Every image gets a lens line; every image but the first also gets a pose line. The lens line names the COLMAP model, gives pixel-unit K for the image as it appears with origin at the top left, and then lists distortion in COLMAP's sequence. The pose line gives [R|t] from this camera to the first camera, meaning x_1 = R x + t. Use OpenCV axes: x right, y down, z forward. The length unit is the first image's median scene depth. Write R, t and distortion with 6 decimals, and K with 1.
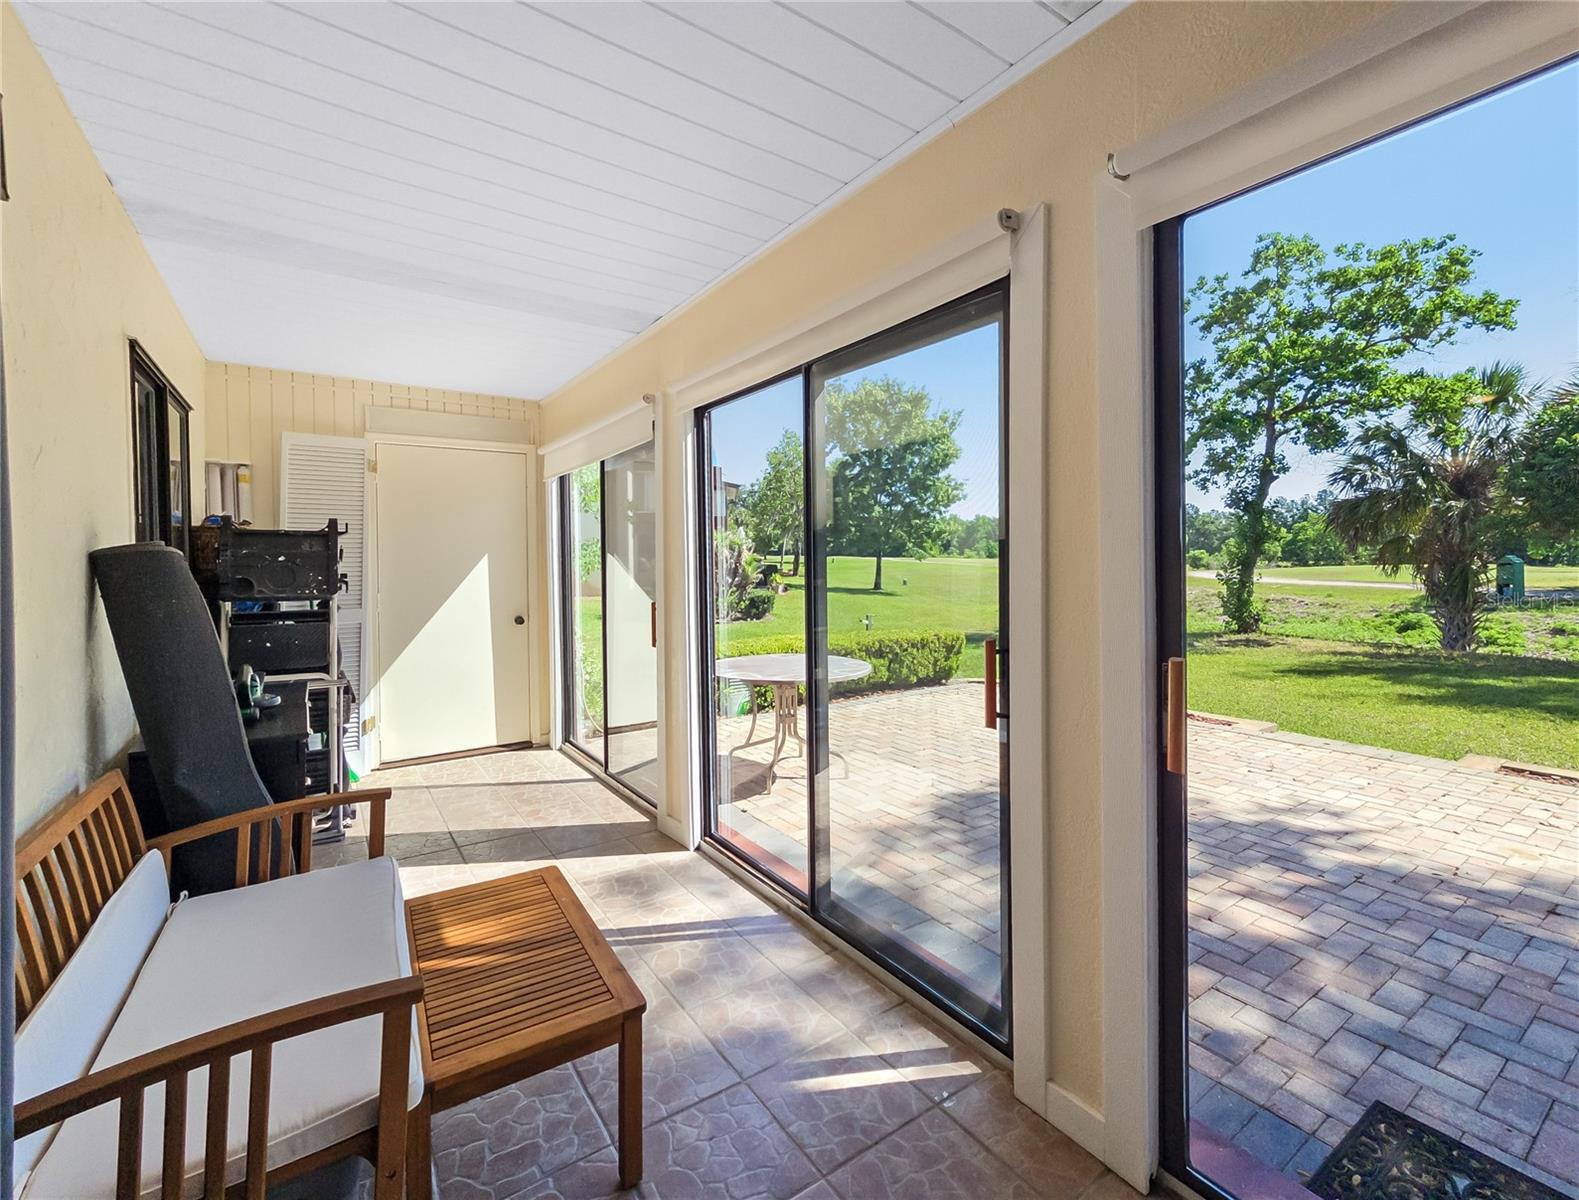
lens RADIAL K [[699.5, 0, 790.9], [0, 699.5, 567.7], [0, 0, 1]] dist [-0.013691, 0.006481]
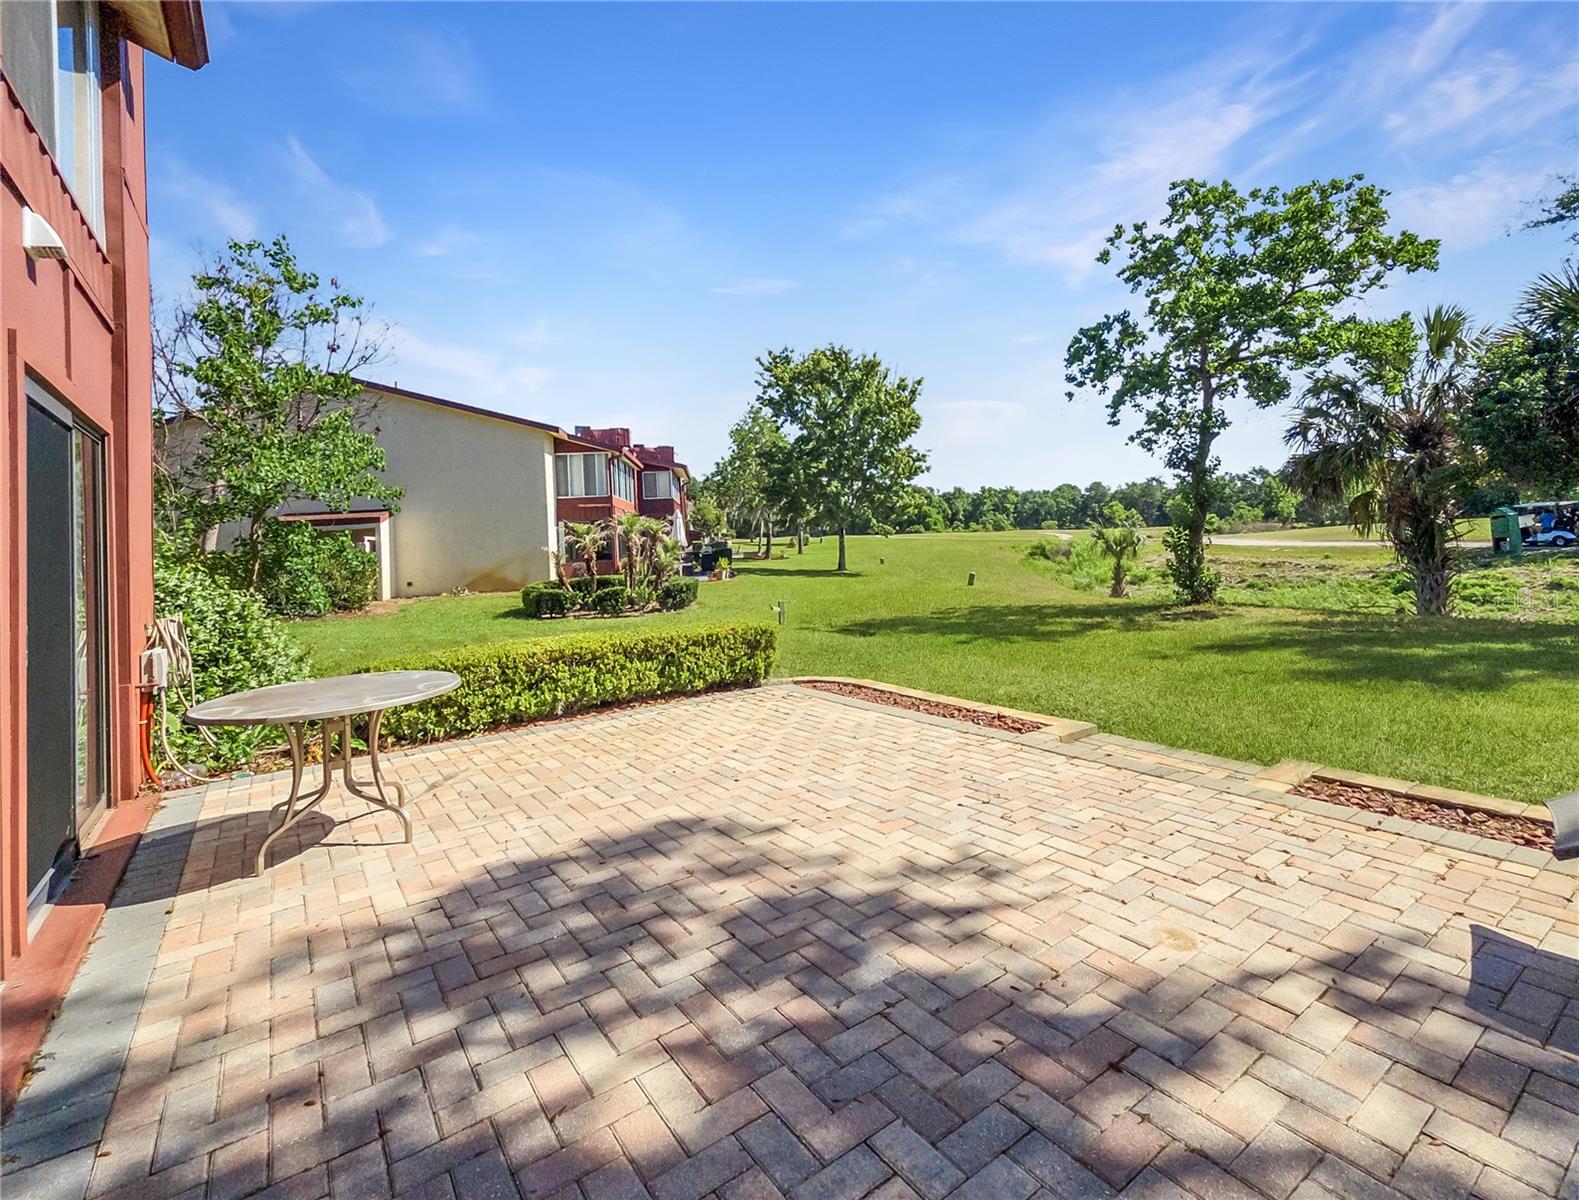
lens RADIAL K [[737.5, 0, 803.4], [0, 737.5, 492.0], [0, 0, 1]] dist [-0.005420, 0.000726]
pose [[0.998843, -0.037148, 0.030553, 0.122179], [0.039404, 0.996261, -0.076891, 0.001594], [-0.027583, 0.078006, 0.996571, 0.044041]]
